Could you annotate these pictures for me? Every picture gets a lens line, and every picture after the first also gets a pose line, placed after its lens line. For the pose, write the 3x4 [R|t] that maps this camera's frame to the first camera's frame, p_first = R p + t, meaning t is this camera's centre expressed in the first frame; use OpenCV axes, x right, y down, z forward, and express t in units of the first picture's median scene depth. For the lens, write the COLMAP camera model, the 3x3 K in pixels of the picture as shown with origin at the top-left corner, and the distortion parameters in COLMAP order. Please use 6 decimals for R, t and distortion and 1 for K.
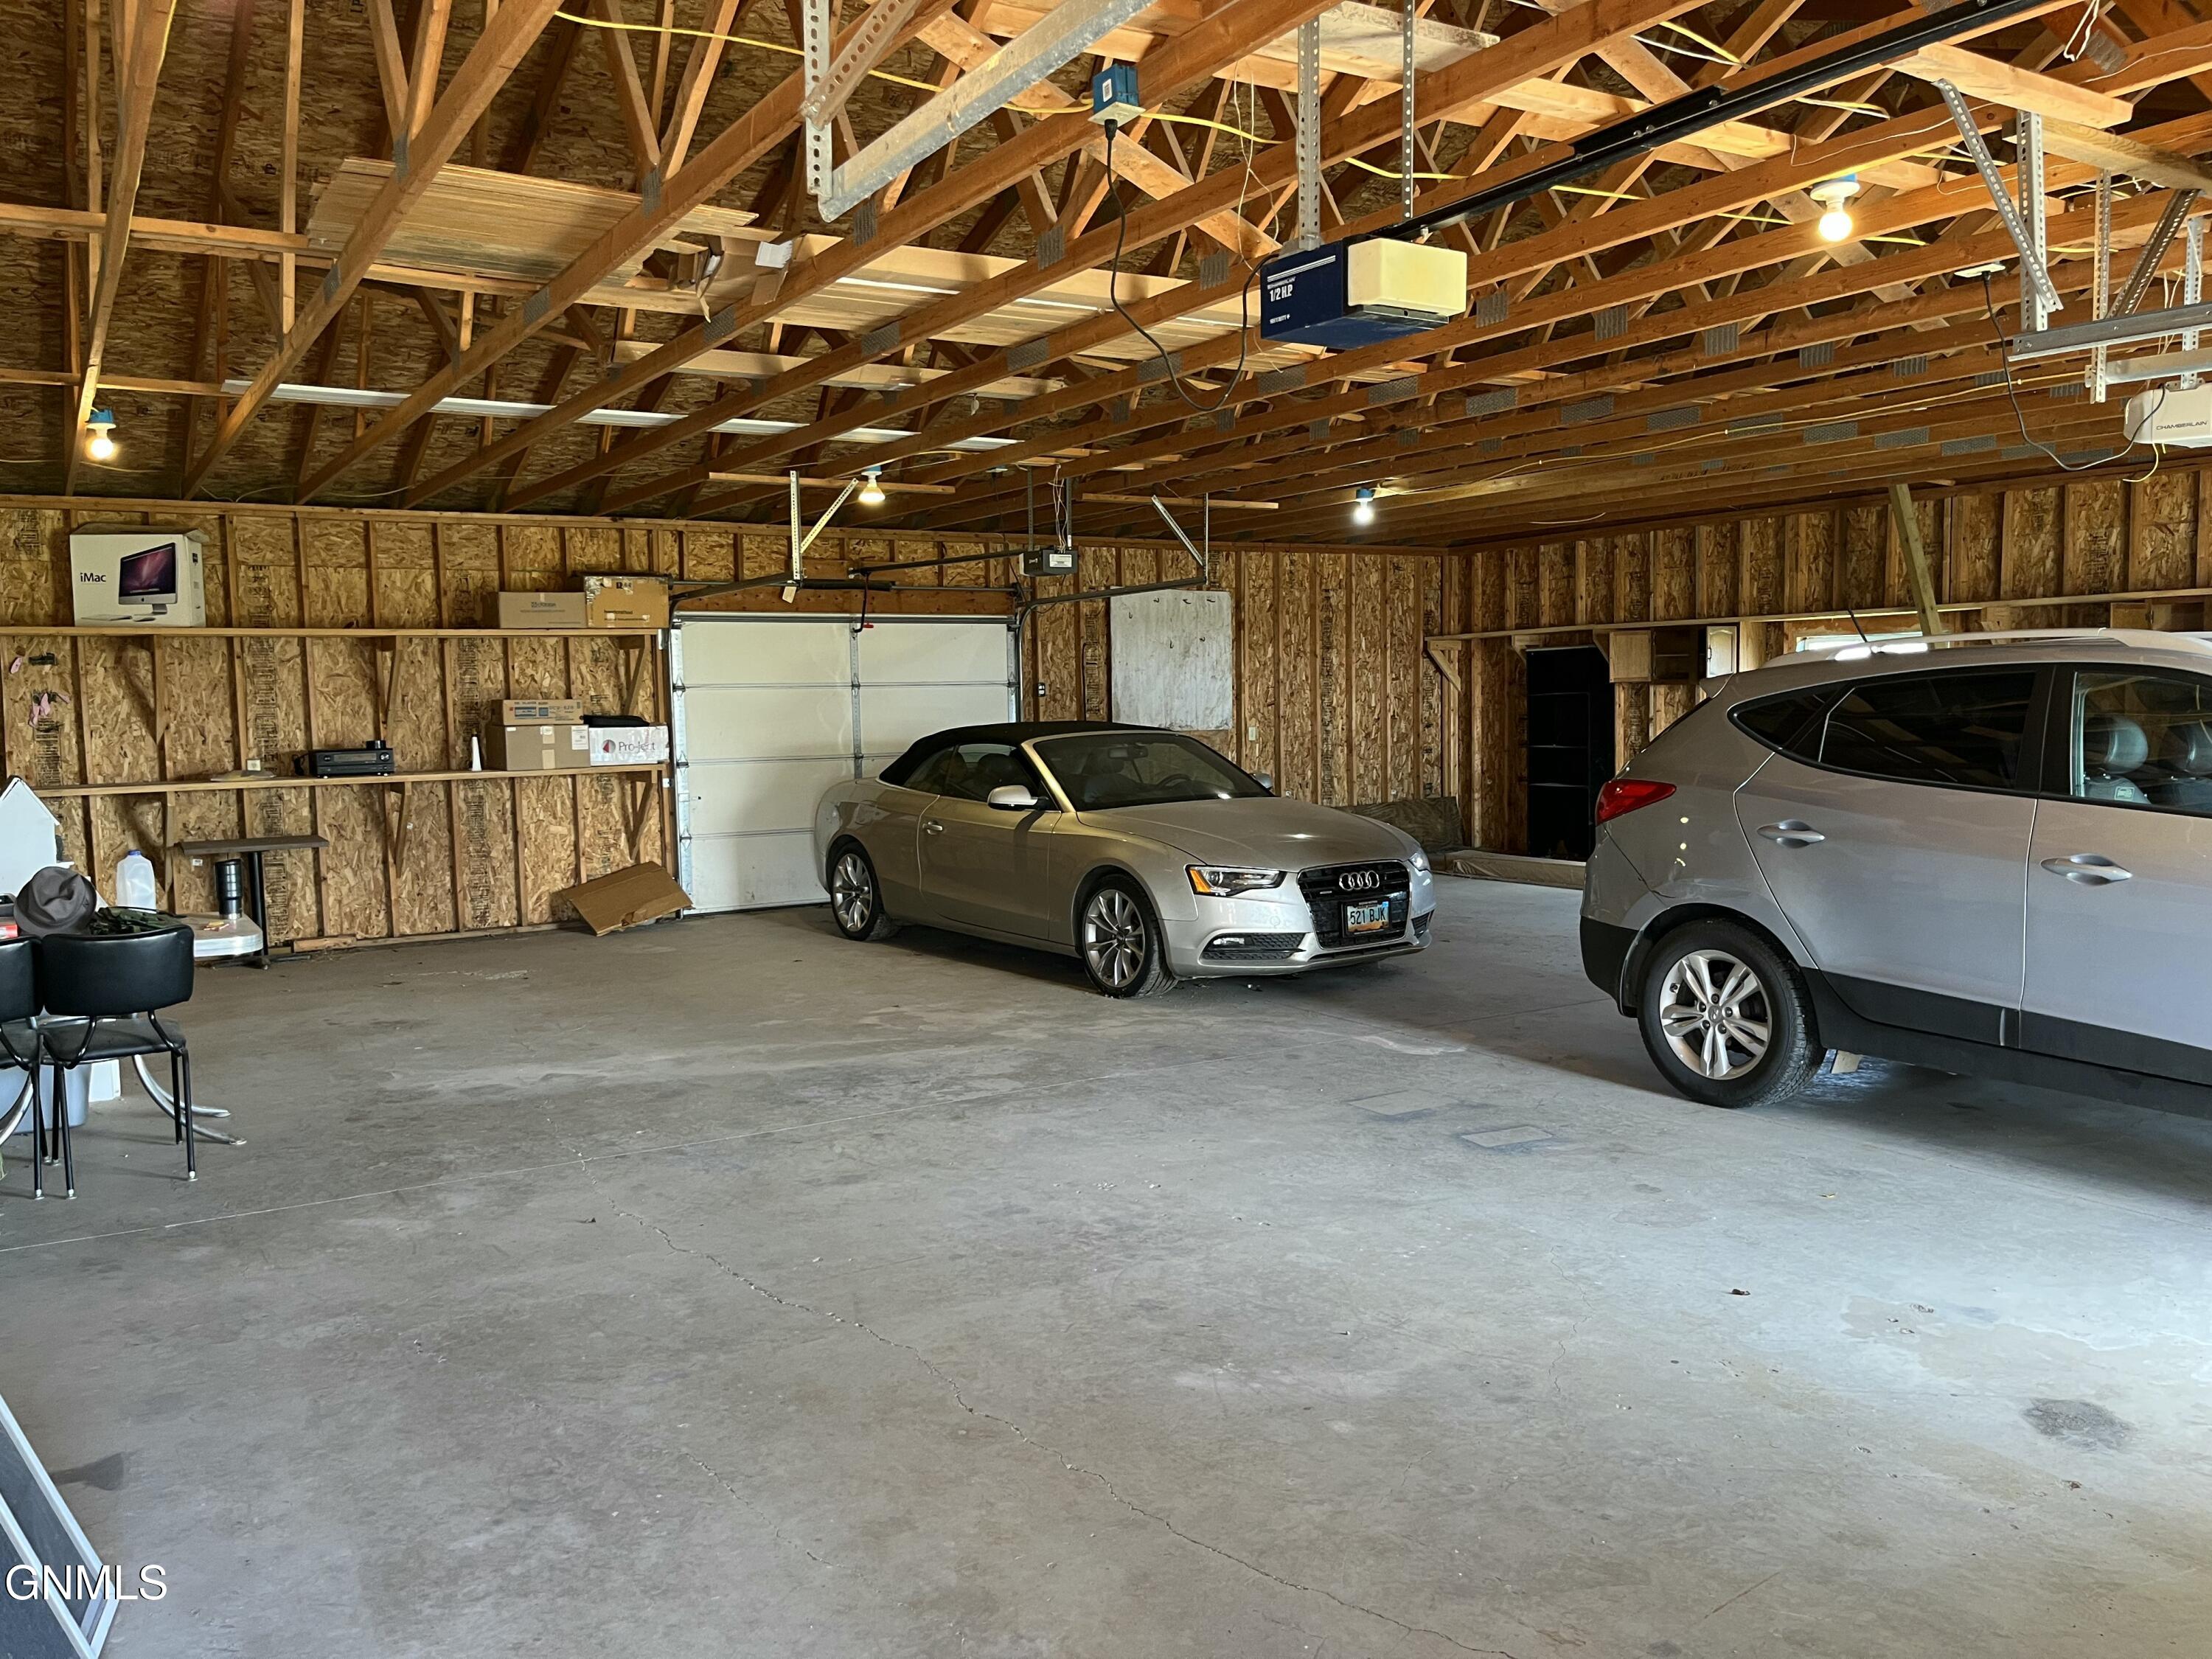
lens RADIAL K [[1686.9, 0, 1106.0], [0, 1686.9, 829.5], [0, 0, 1]] dist [0.067533, -0.095800]
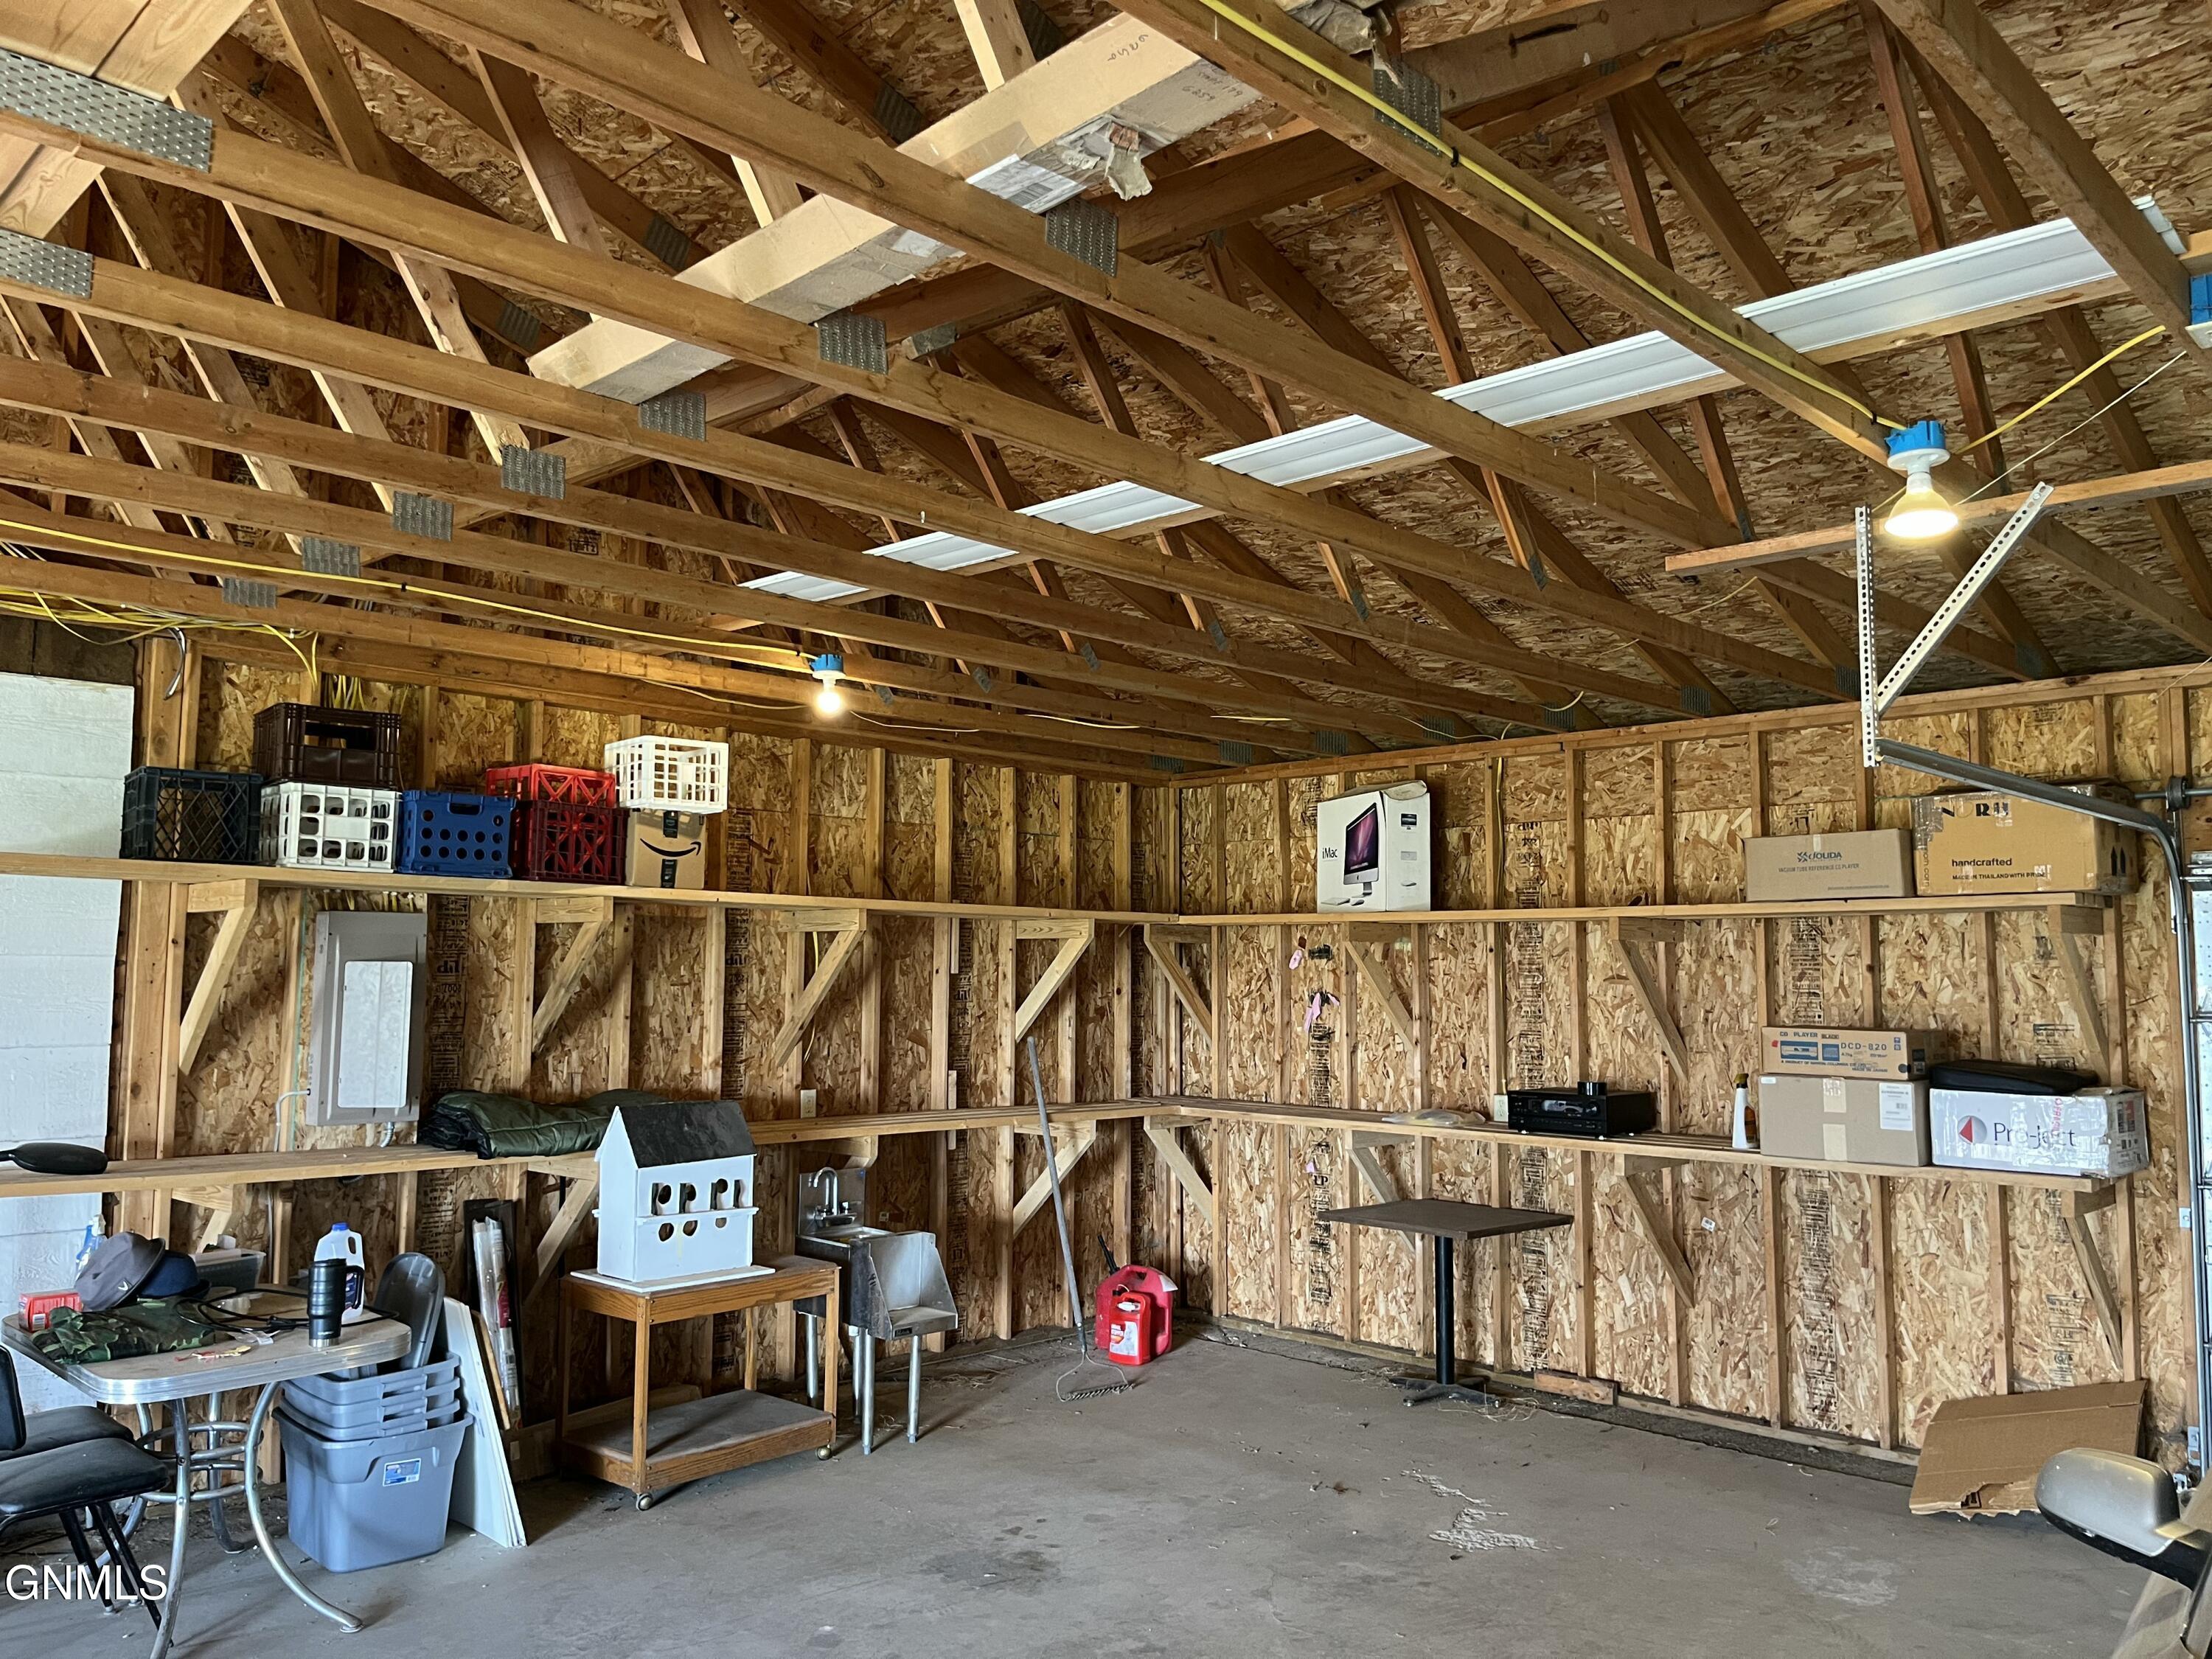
lens RADIAL K [[1686.9, 0, 1106.0], [0, 1686.9, 829.5], [0, 0, 1]] dist [0.067533, -0.095800]
pose [[0.224227, -0.062194, -0.972550, 0.150028], [-0.088669, 0.992520, -0.083915, -0.074995], [0.970495, 0.105051, 0.217035, 0.661077]]
